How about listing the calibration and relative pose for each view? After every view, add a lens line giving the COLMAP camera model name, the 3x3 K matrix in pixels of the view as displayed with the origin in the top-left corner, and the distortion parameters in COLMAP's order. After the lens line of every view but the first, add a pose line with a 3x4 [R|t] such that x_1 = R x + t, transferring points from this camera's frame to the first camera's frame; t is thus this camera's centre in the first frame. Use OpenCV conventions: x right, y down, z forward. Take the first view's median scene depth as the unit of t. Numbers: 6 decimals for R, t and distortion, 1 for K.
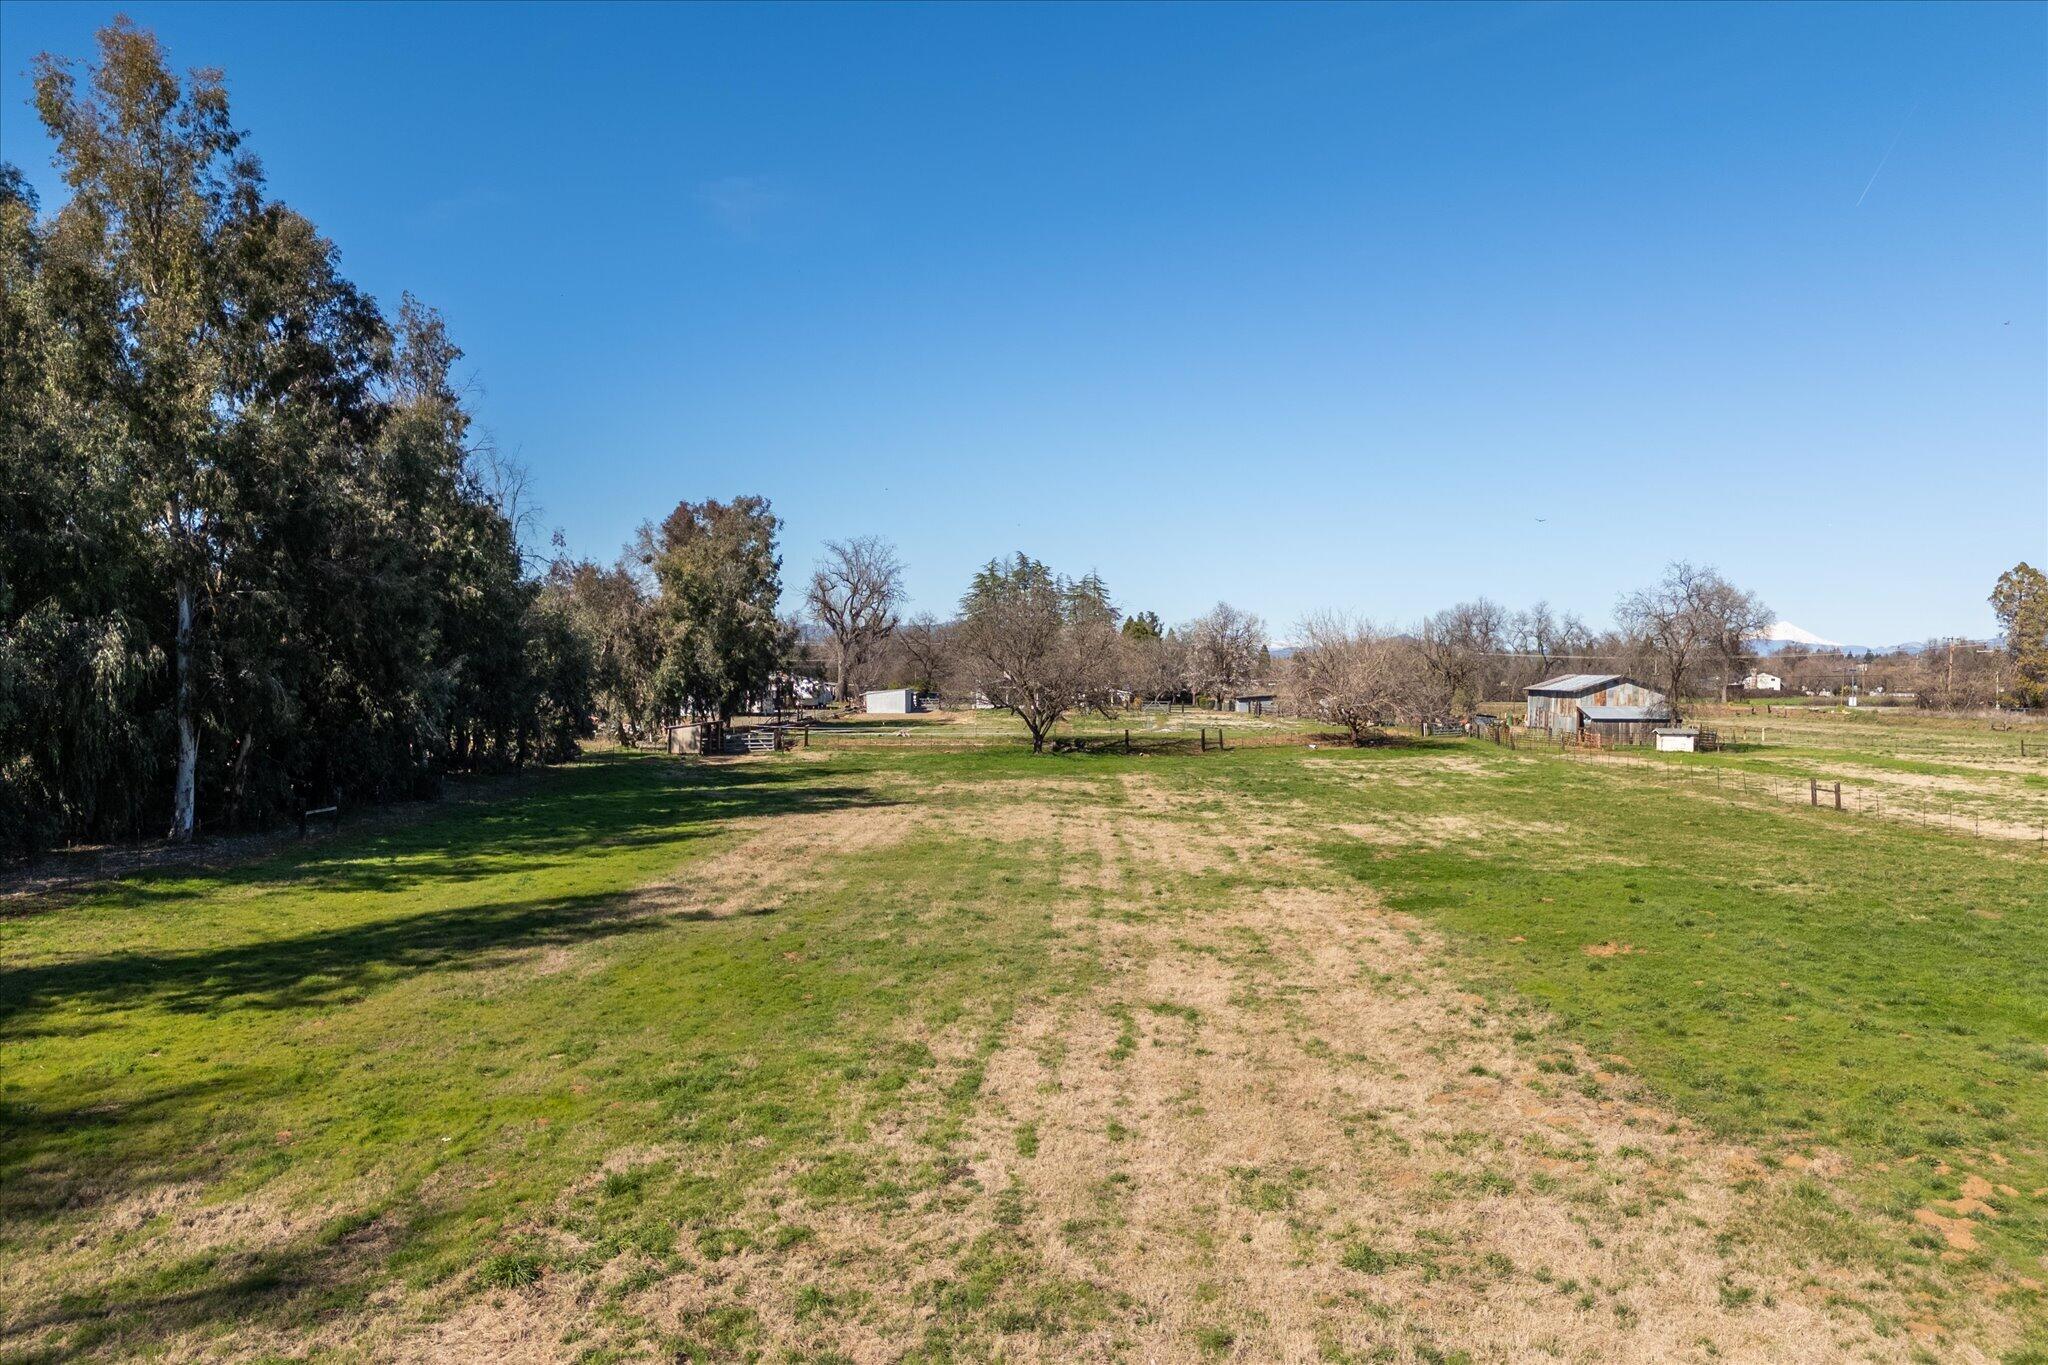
lens RADIAL K [[1544.3, 0, 1024.0], [0, 1544.3, 682.5], [0, 0, 1]] dist [0.078407, -0.093222]
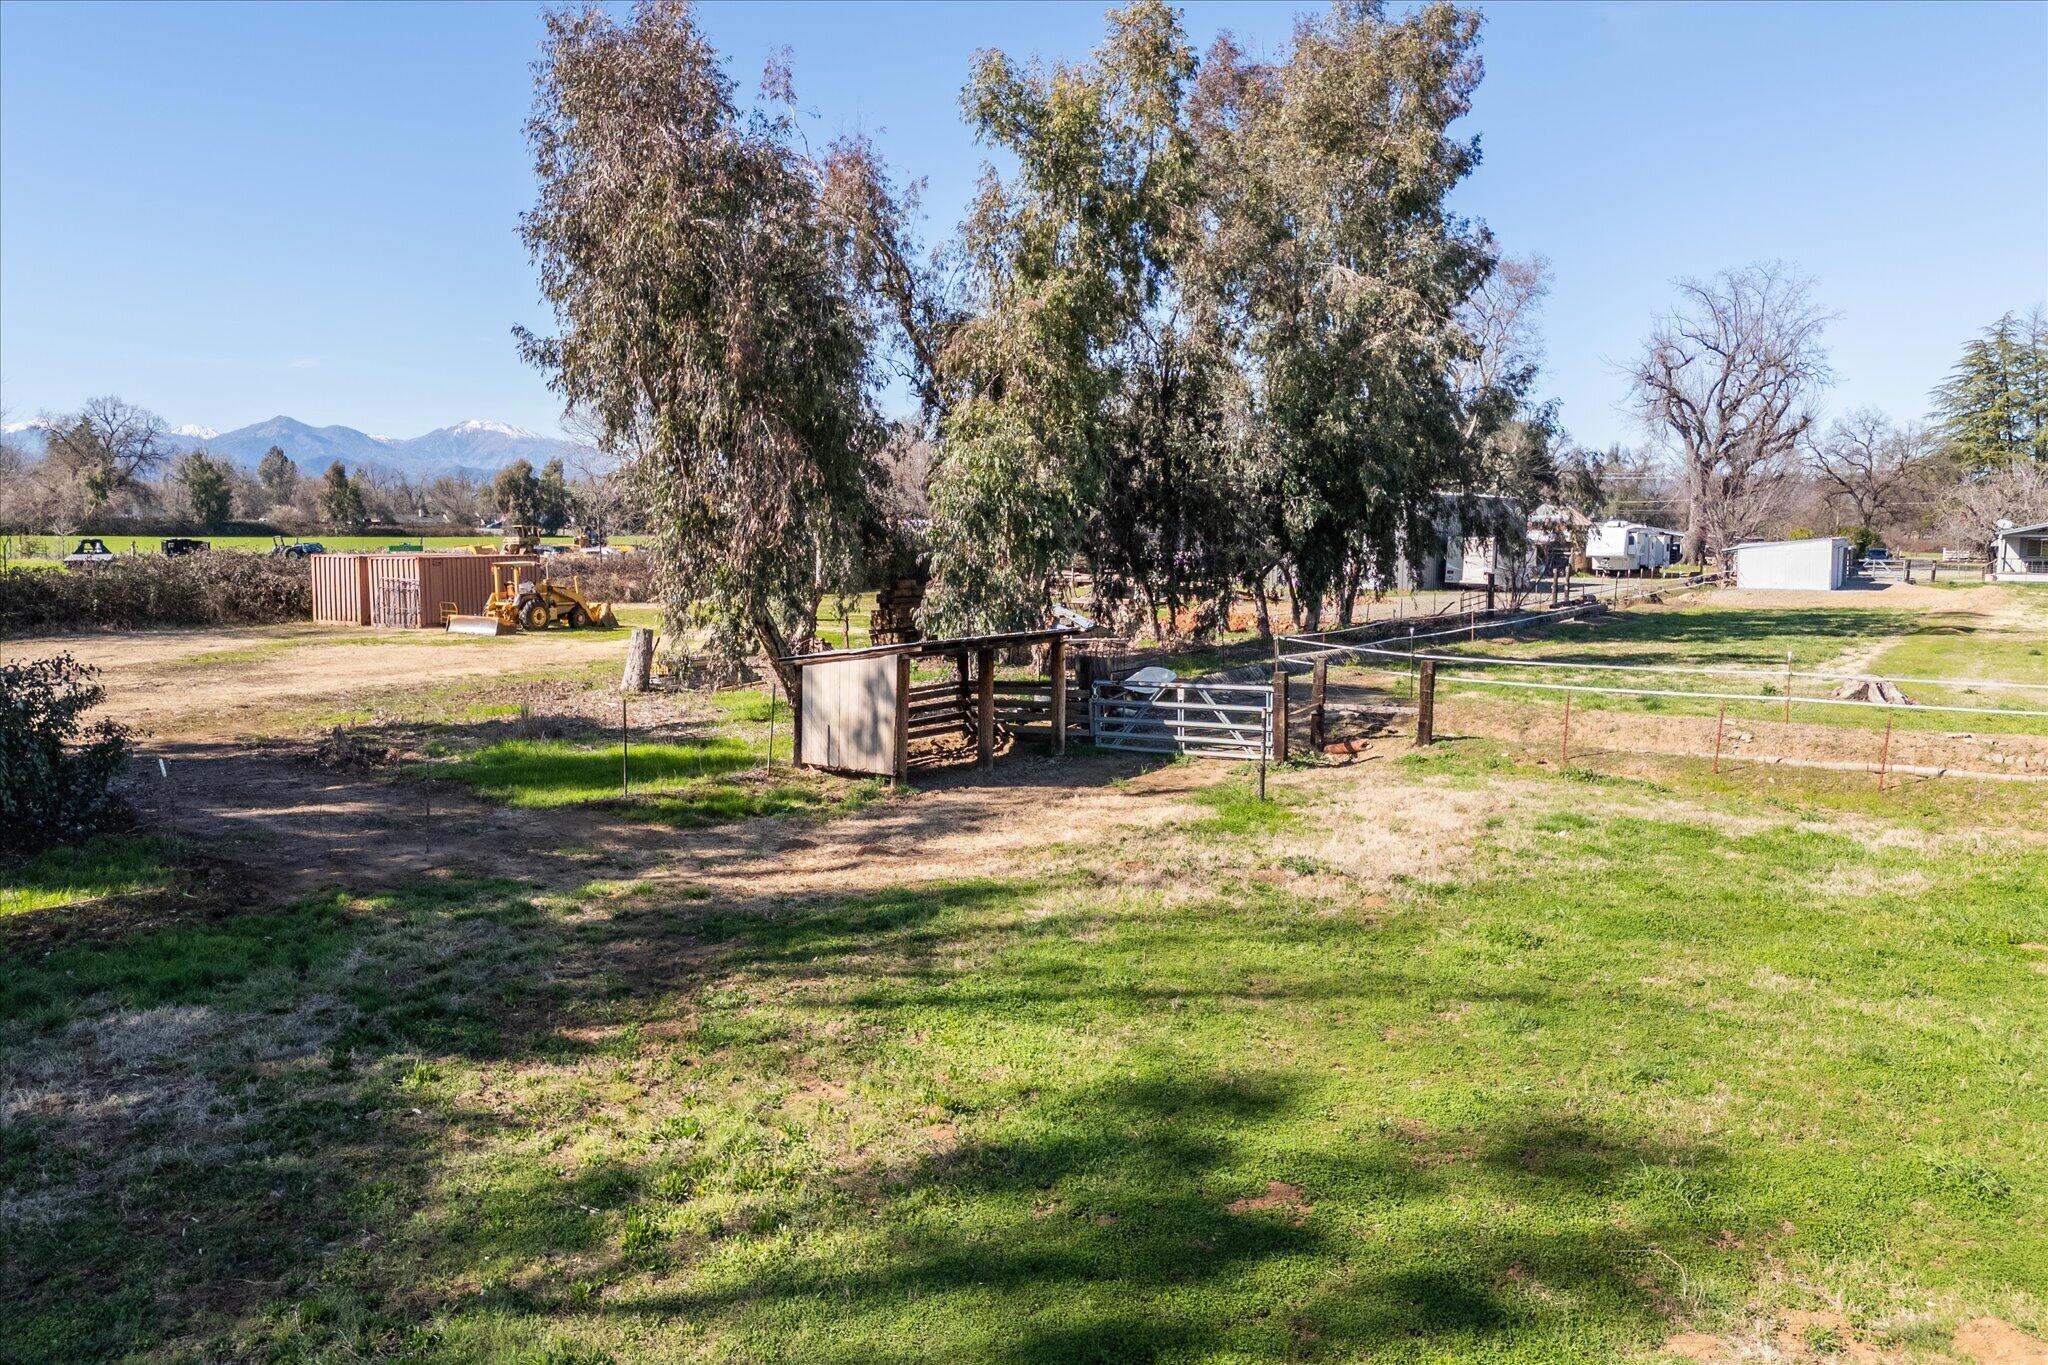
lens RADIAL K [[1544.3, 0, 1024.0], [0, 1544.3, 682.5], [0, 0, 1]] dist [0.078407, -0.093222]
pose [[0.860495, 0.052506, -0.506746, -0.036460], [-0.007693, 0.995901, 0.090127, 0.005413], [0.509401, -0.073655, 0.857371, 0.379766]]
